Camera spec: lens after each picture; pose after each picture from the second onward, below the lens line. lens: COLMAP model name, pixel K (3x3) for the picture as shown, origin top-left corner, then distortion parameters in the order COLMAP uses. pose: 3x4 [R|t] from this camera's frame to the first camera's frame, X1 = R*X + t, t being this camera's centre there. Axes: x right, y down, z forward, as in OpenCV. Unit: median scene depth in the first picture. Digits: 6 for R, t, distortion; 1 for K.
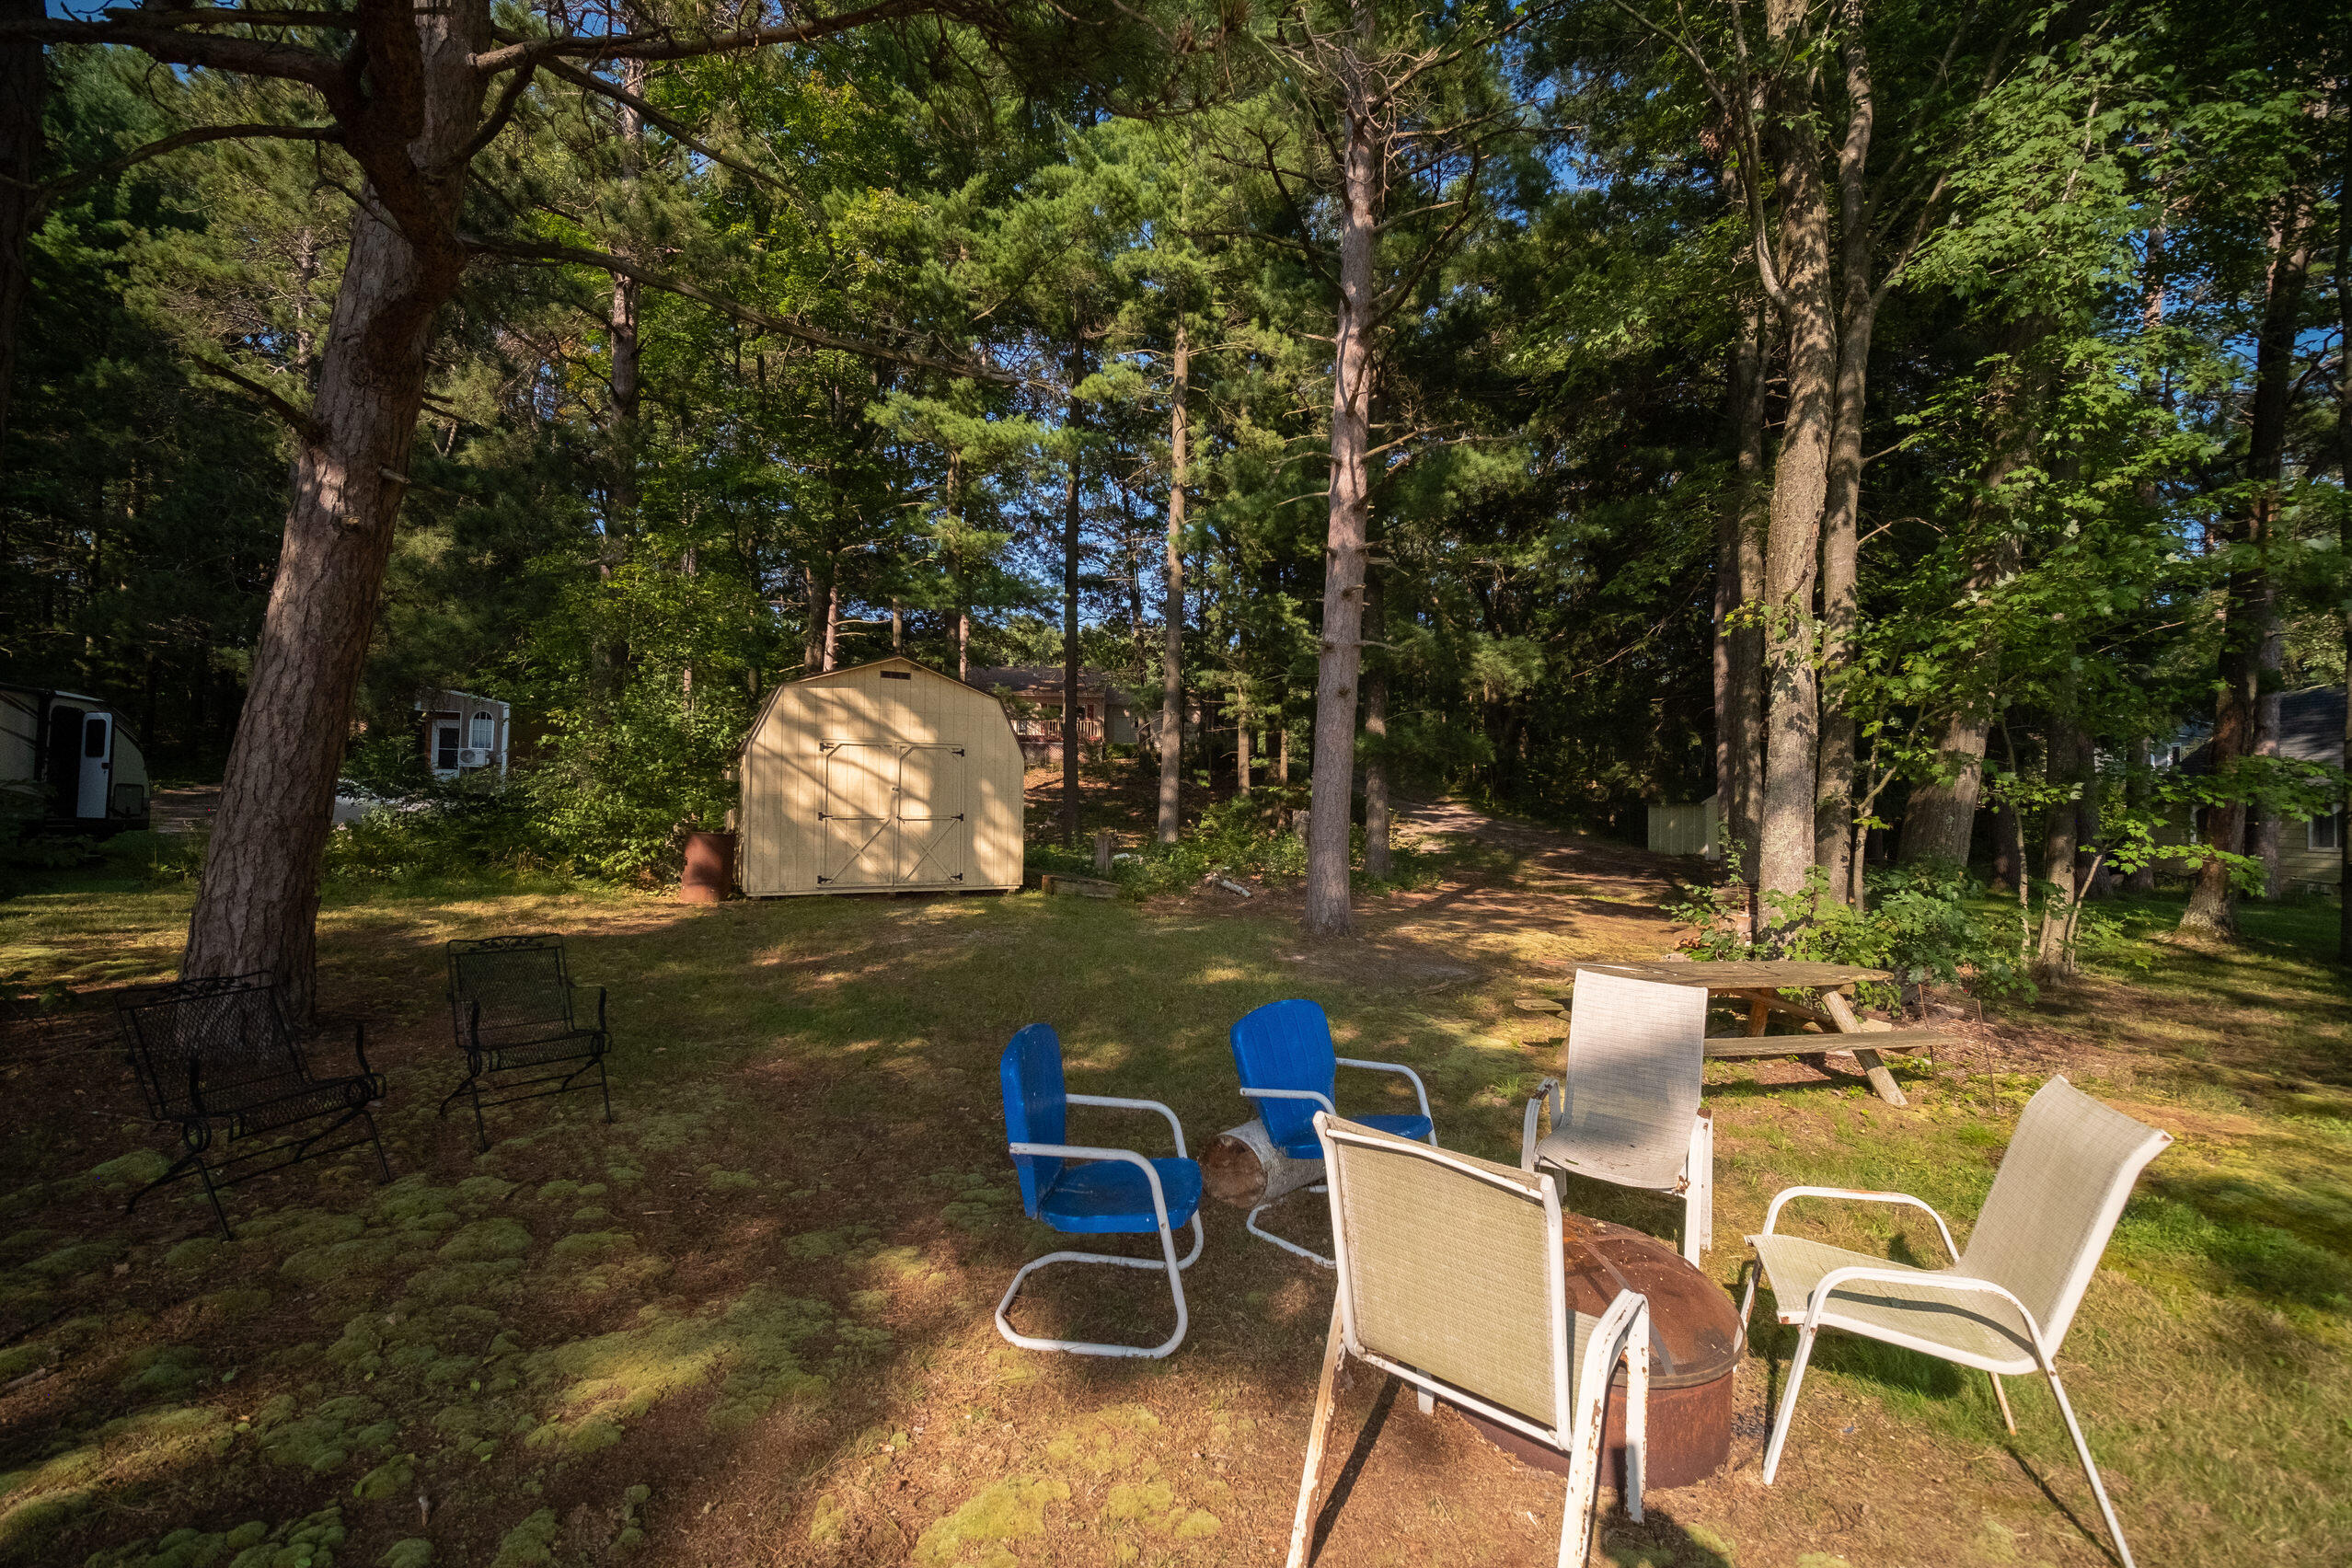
lens RADIAL K [[955.6, 0, 1171.5], [0, 955.6, 783.5], [0, 0, 1]] dist [0.002818, -0.000329]
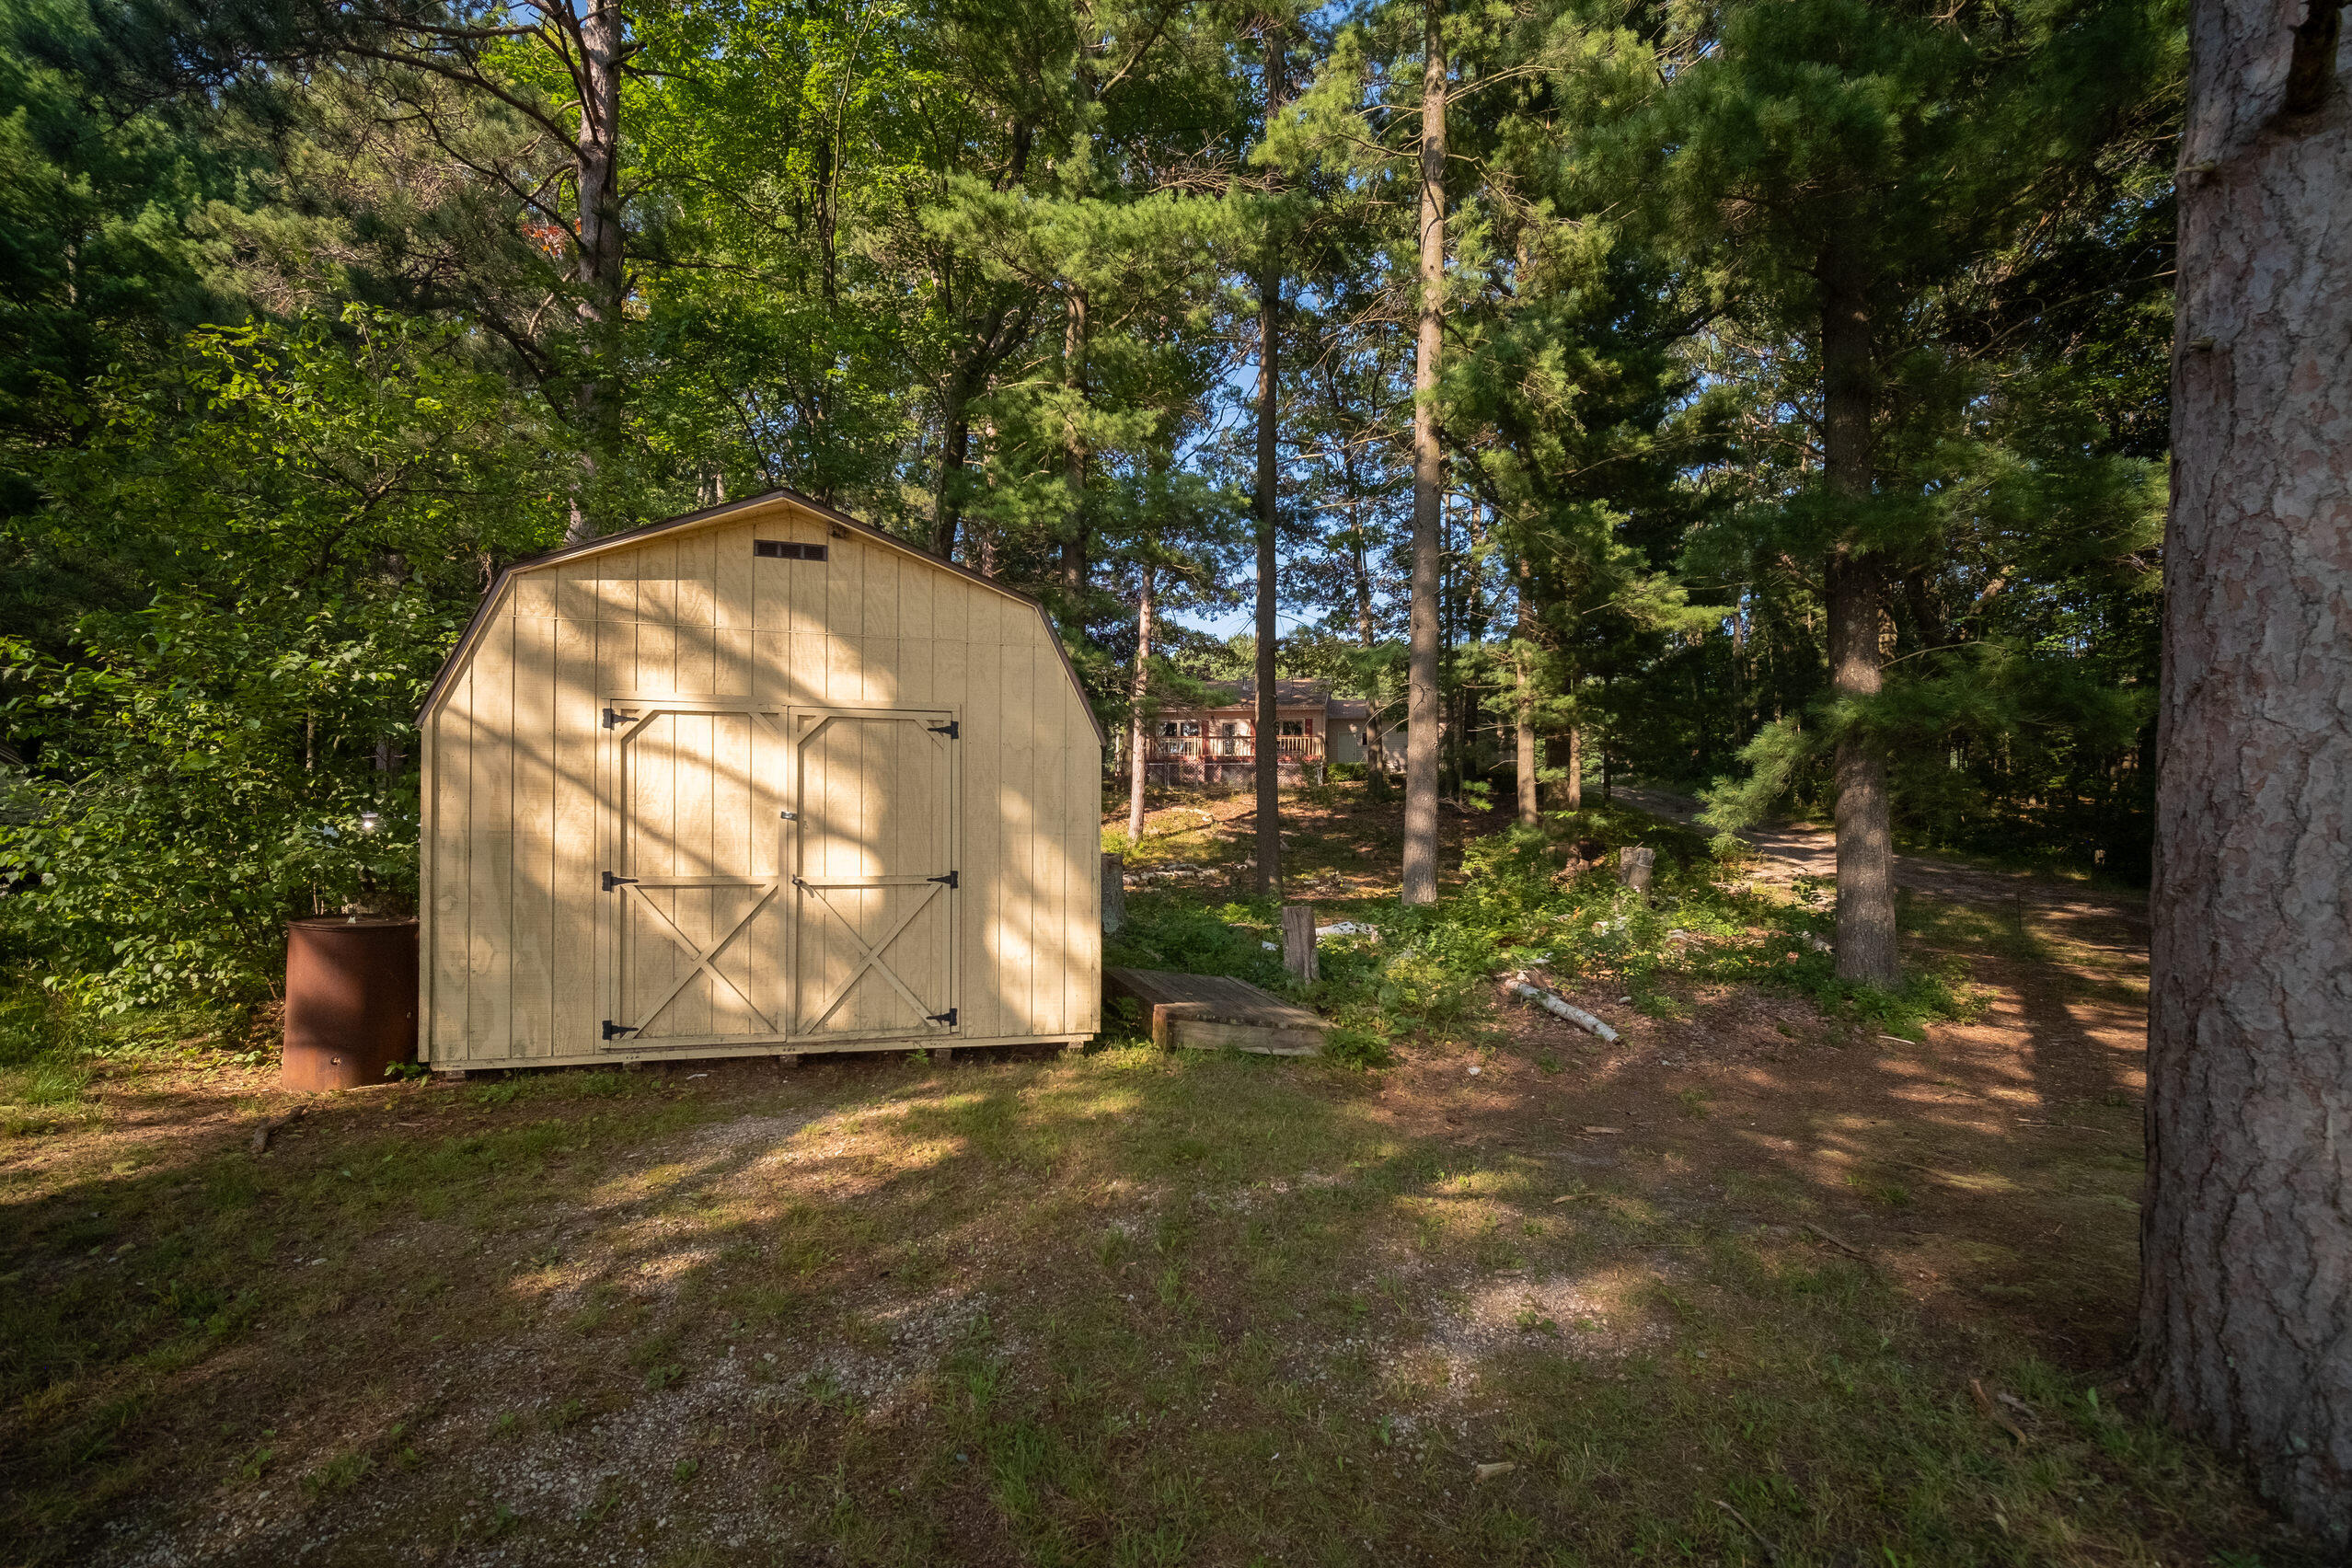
lens RADIAL K [[950.4, 0, 1170.8], [0, 950.4, 835.3], [0, 0, 1]] dist [-0.000165, -0.000022]
pose [[0.971603, -0.008275, -0.236474, -0.023258], [0.013457, 0.999703, 0.020308, 0.008510], [0.236236, -0.022914, 0.971426, 0.615362]]
